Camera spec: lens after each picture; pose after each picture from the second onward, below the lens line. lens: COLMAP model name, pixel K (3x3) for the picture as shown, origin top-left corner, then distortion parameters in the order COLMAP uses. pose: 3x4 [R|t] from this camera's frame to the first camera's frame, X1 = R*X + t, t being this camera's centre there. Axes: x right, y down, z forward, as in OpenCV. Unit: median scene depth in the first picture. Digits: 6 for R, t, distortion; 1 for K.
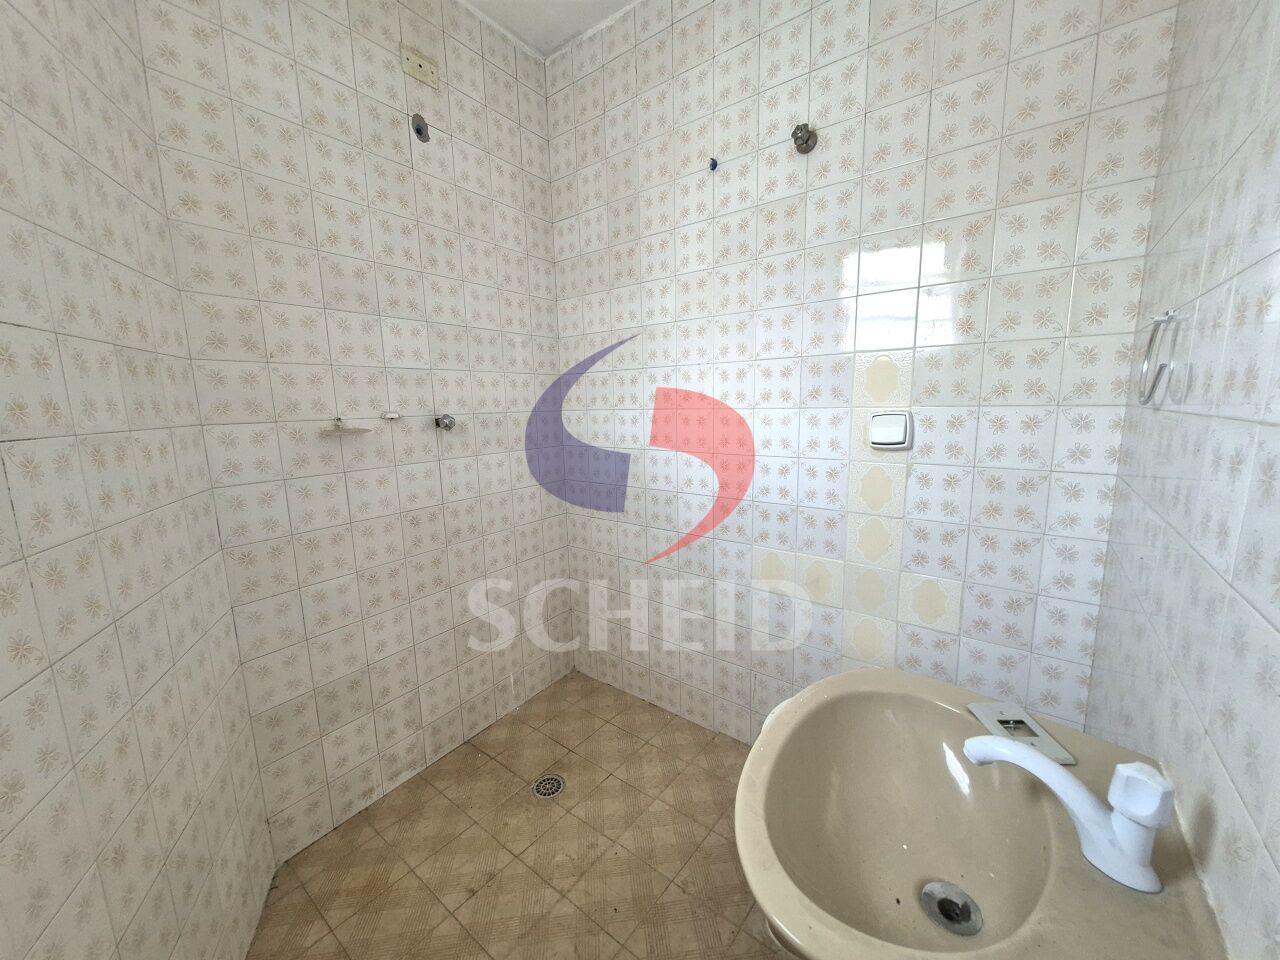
lens RADIAL K [[500.0, 0, 644.8], [0, 500.0, 481.7], [0, 0, 1]] dist [0.004299, -0.003430]
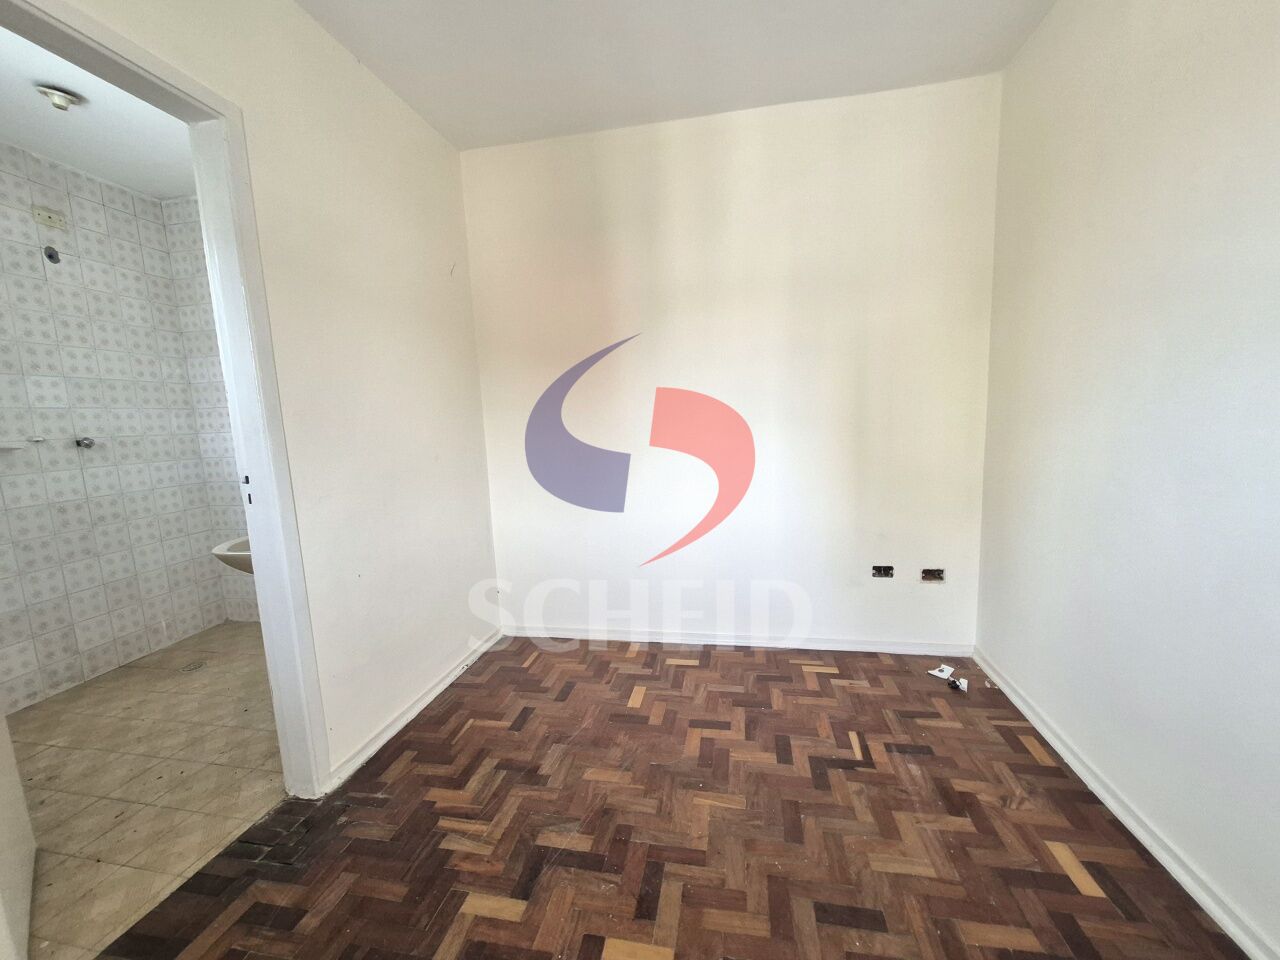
lens RADIAL K [[500.0, 0, 651.0], [0, 500.0, 480.9], [0, 0, 1]] dist [0.004299, -0.003430]
pose [[0.884817, -0.074192, 0.459995, 0.399664], [0.093965, 0.995370, -0.020203, 0.183191], [-0.456366, 0.061099, 0.887692, -1.089156]]
